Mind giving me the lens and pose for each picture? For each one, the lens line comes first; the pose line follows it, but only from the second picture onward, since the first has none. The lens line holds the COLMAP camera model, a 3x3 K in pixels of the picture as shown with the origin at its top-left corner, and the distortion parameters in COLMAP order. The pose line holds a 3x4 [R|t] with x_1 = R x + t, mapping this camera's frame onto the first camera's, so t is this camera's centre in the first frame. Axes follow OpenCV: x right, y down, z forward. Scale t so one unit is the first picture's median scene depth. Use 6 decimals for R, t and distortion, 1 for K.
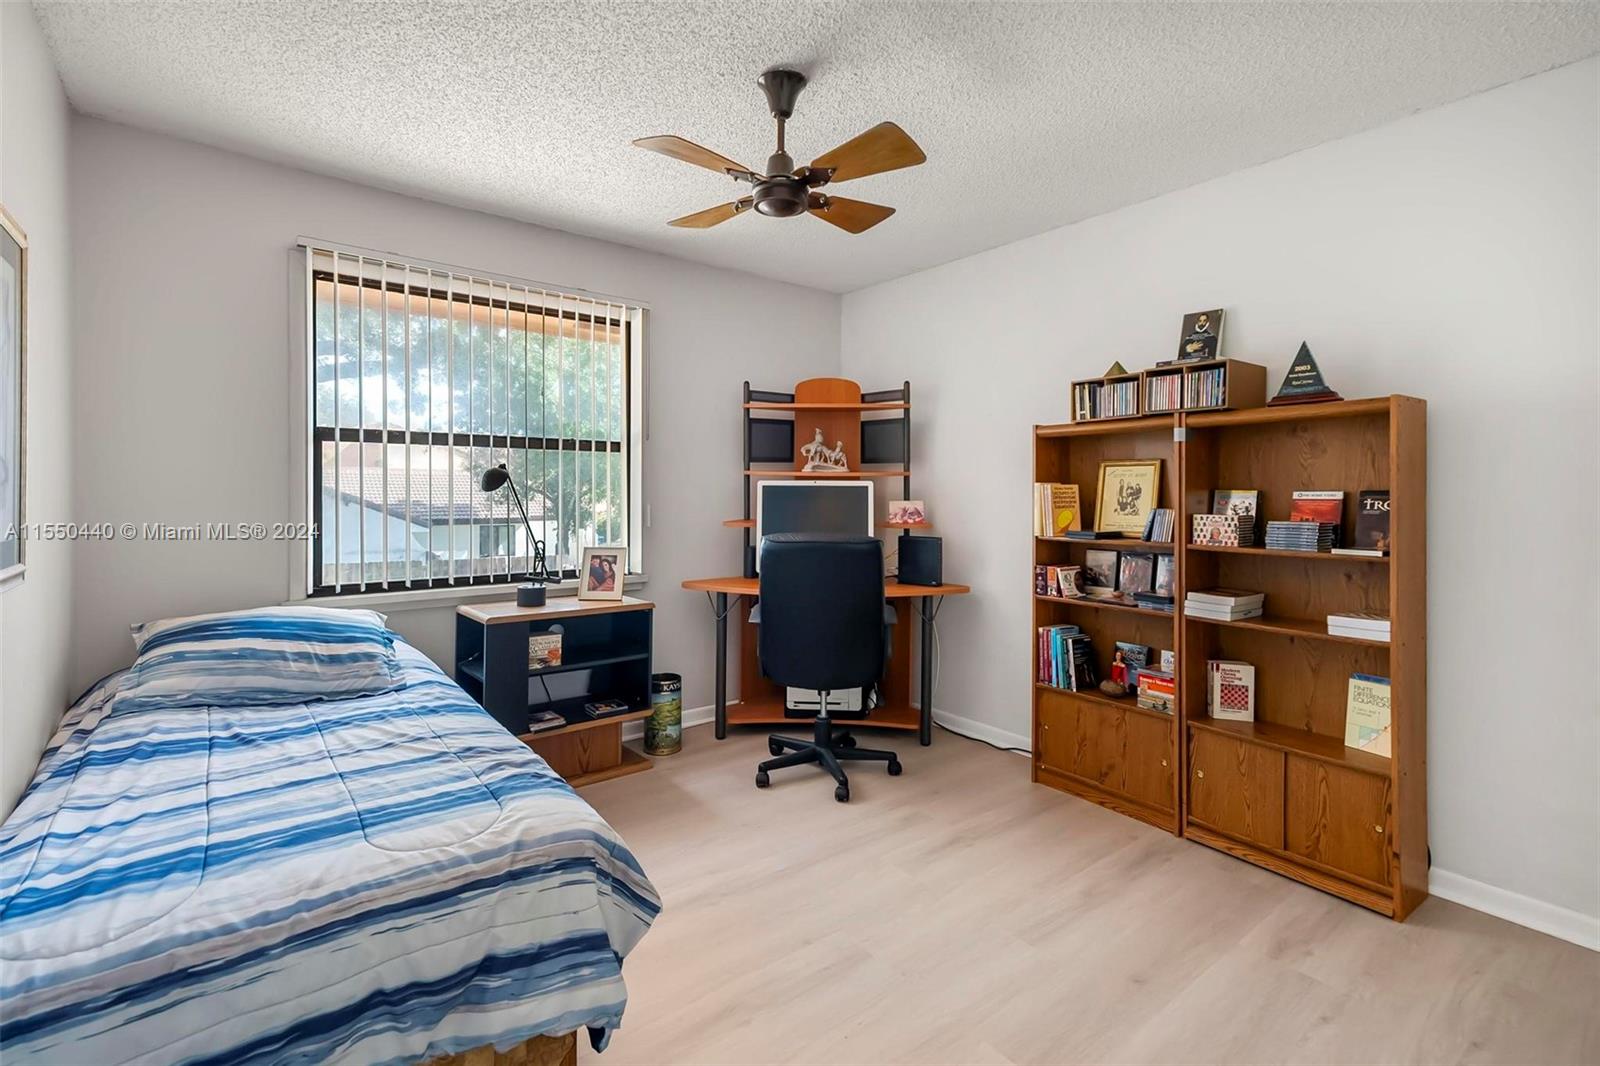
lens RADIAL K [[732.7, 0, 812.1], [0, 732.7, 486.9], [0, 0, 1]] dist [0.020266, 0.001800]
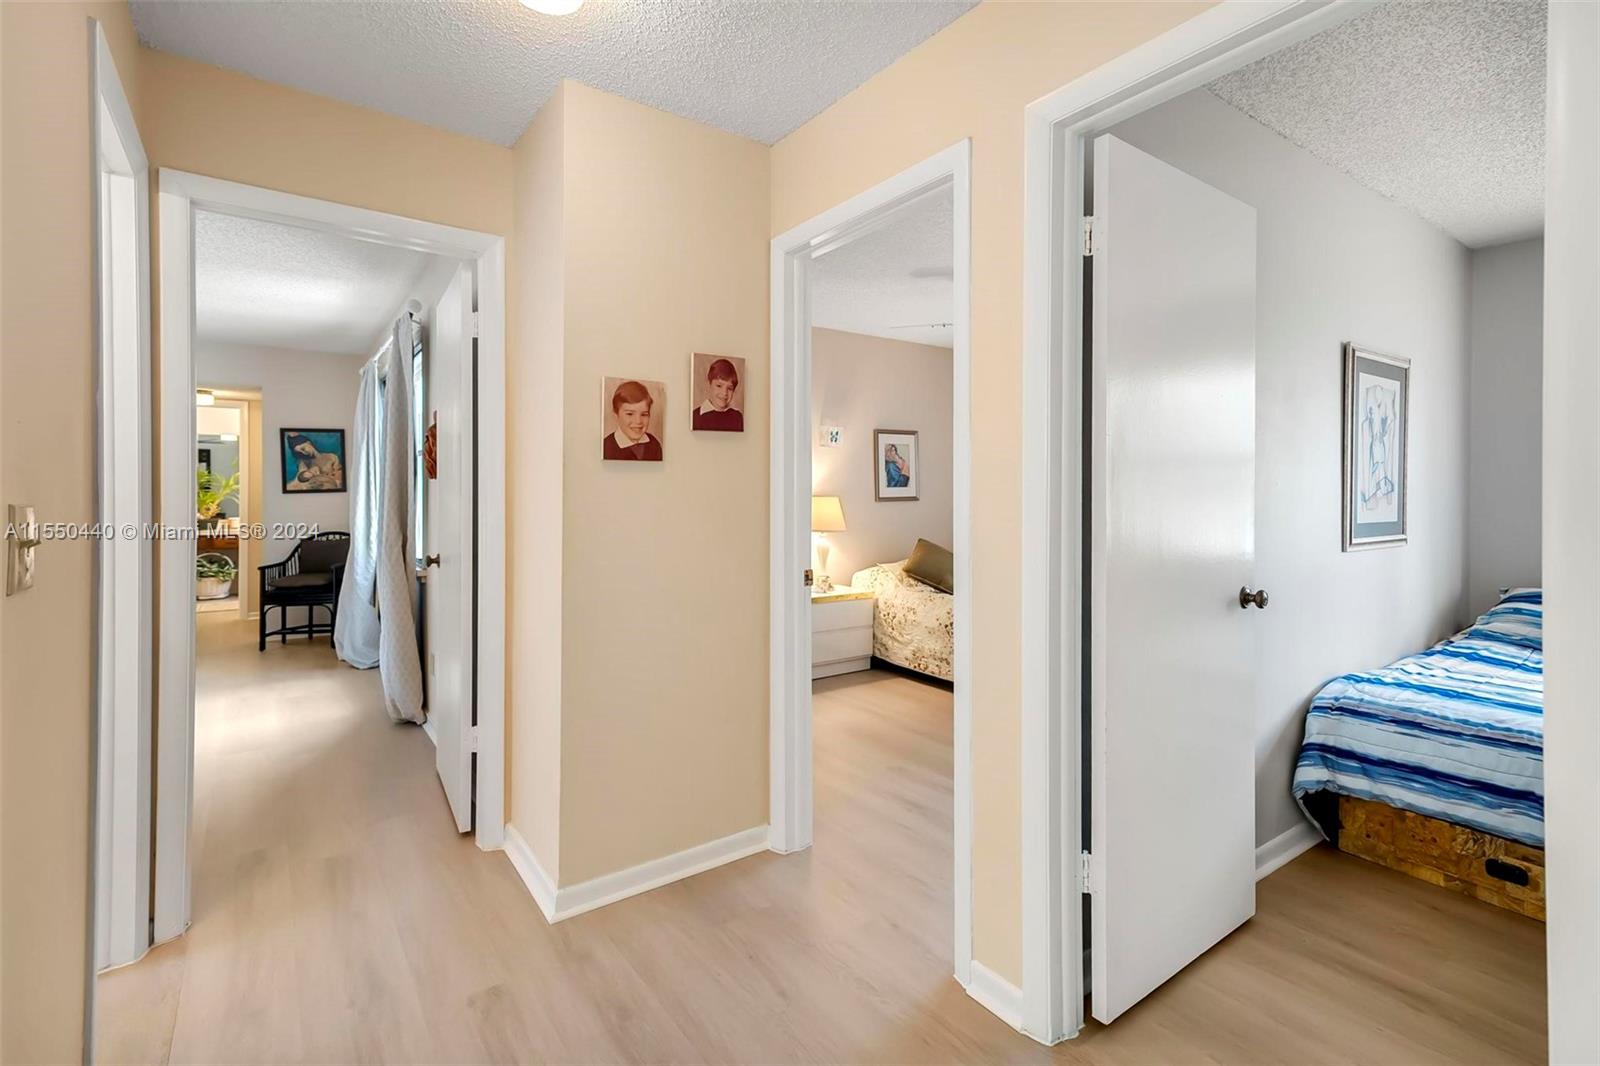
lens RADIAL K [[732.7, 0, 782.0], [0, 732.7, 492.1], [0, 0, 1]] dist [0.020266, 0.001800]
pose [[-0.059257, -0.000123, -0.998243, 1.210395], [0.002048, 0.999998, -0.000245, -0.005210], [0.998241, -0.002059, -0.059257, -0.588171]]
